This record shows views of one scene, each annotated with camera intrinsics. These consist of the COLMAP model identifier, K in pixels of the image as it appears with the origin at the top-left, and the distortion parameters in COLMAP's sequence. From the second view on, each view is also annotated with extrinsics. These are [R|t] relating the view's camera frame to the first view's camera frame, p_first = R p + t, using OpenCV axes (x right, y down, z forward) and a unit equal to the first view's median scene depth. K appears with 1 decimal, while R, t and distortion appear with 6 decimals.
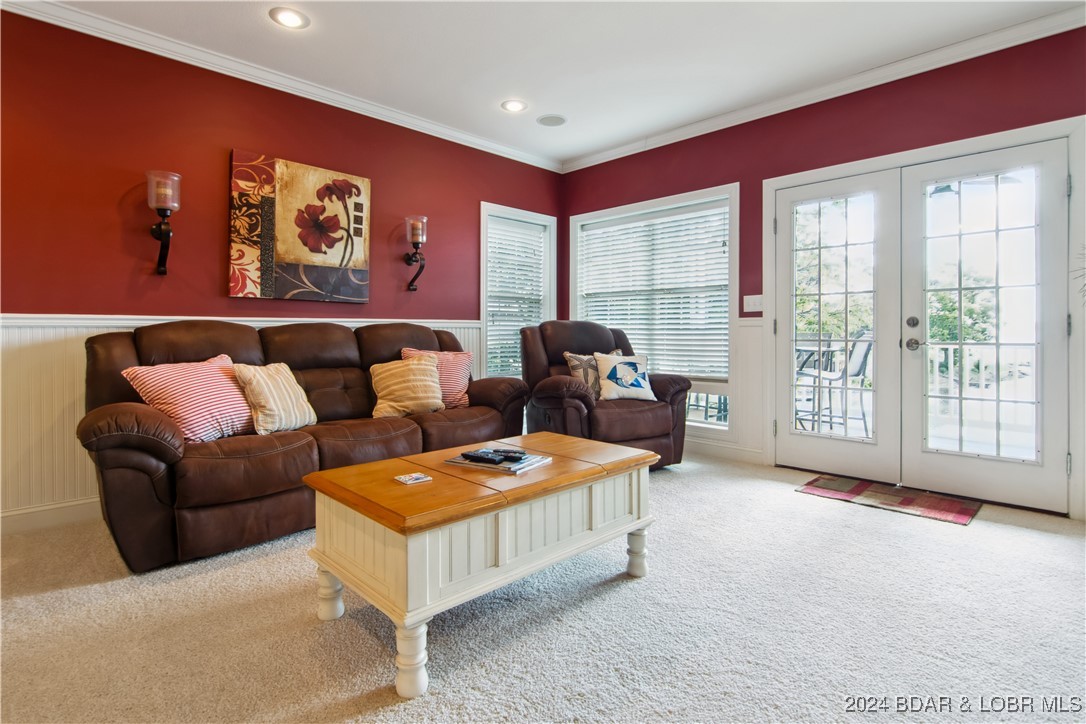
lens RADIAL K [[538.6, 0, 545.1], [0, 538.6, 334.0], [0, 0, 1]] dist [-0.003071, -0.000602]
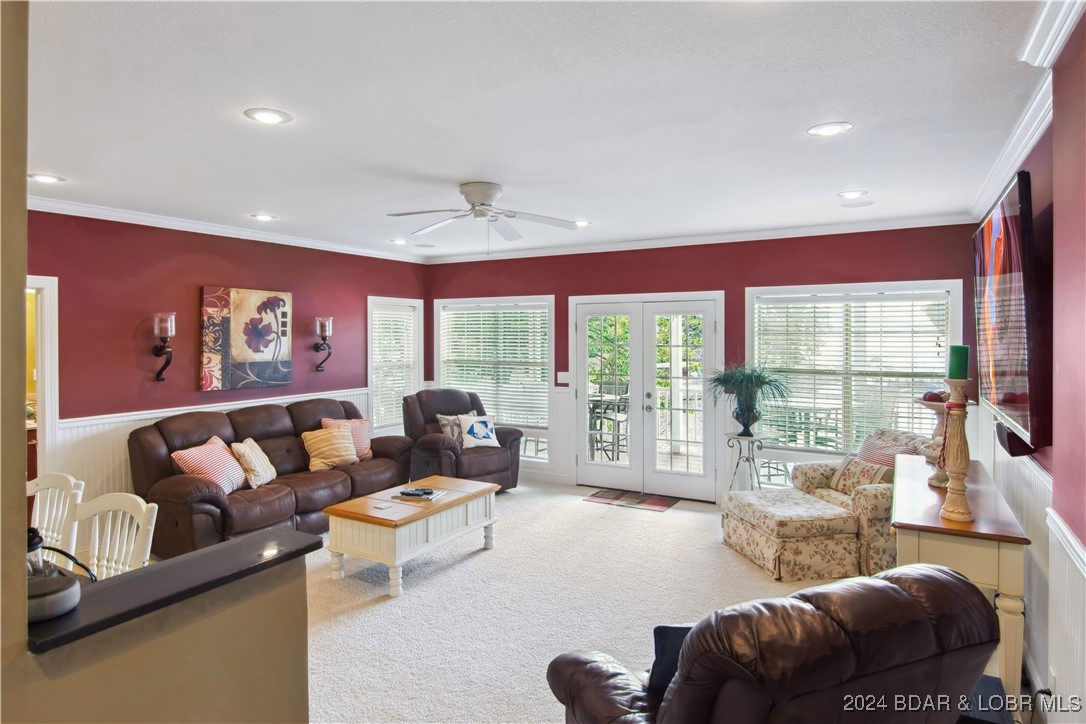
lens RADIAL K [[614.8, 0, 536.6], [0, 614.8, 339.3], [0, 0, 1]] dist [0.000918, 0.000230]
pose [[0.967402, -0.005264, 0.253191, -0.133425], [0.005329, 0.999986, 0.000429, -0.184782], [-0.253189, 0.000934, 0.967416, -0.717059]]
